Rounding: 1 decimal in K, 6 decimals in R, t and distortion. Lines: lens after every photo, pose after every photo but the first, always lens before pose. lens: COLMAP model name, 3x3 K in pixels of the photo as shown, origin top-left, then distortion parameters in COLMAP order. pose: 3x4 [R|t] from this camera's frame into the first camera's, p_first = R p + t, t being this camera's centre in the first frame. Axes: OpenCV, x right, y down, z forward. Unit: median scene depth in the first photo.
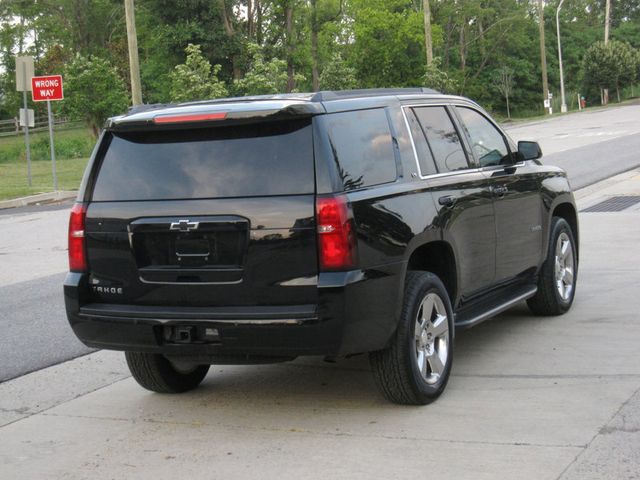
lens RADIAL K [[1270.8, 0, 320.0], [0, 1270.8, 240.0], [0, 0, 1]] dist [-0.174637, 0.171674]
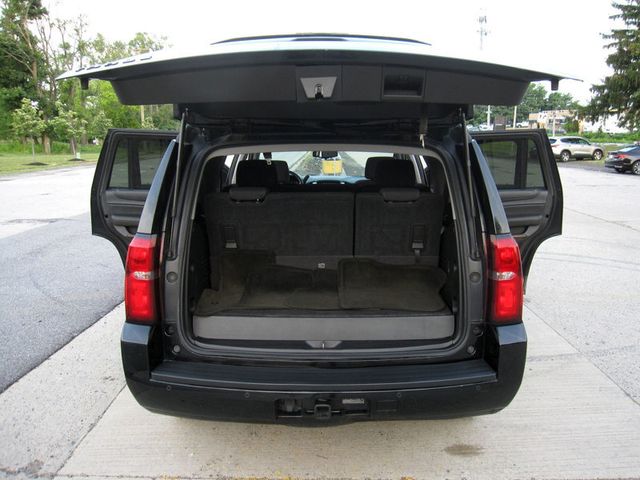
lens RADIAL K [[526.5, 0, 329.6], [0, 526.5, 228.7], [0, 0, 1]] dist [-0.069953, 0.053443]
pose [[0.895159, -0.008334, 0.445669, -0.232767], [-0.015333, 0.998658, 0.049473, -0.050731], [-0.445484, -0.051119, 0.893829, 0.671967]]
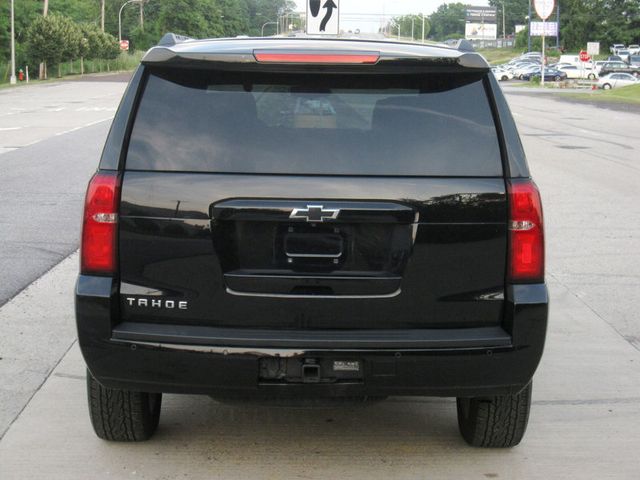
lens RADIAL K [[1270.8, 0, 320.0], [0, 1270.8, 240.0], [0, 0, 1]] dist [-0.174637, 0.171674]
pose [[0.888039, 0.022873, 0.459198, -0.398091], [-0.031777, 0.999427, 0.011672, -0.004670], [-0.458668, -0.024957, 0.888257, 0.361610]]
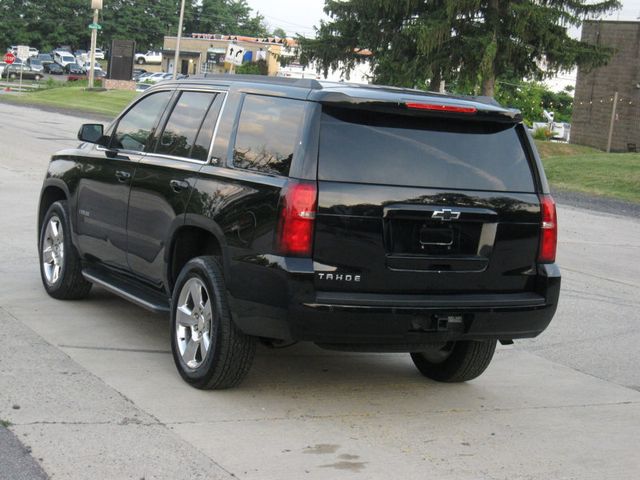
lens RADIAL K [[1270.8, 0, 320.0], [0, 1270.8, 240.0], [0, 0, 1]] dist [-0.174637, 0.171674]
pose [[0.566538, 0.031143, 0.823447, -0.936677], [-0.043953, 0.999005, -0.007543, 0.019636], [-0.822863, -0.031920, 0.567343, 0.481183]]
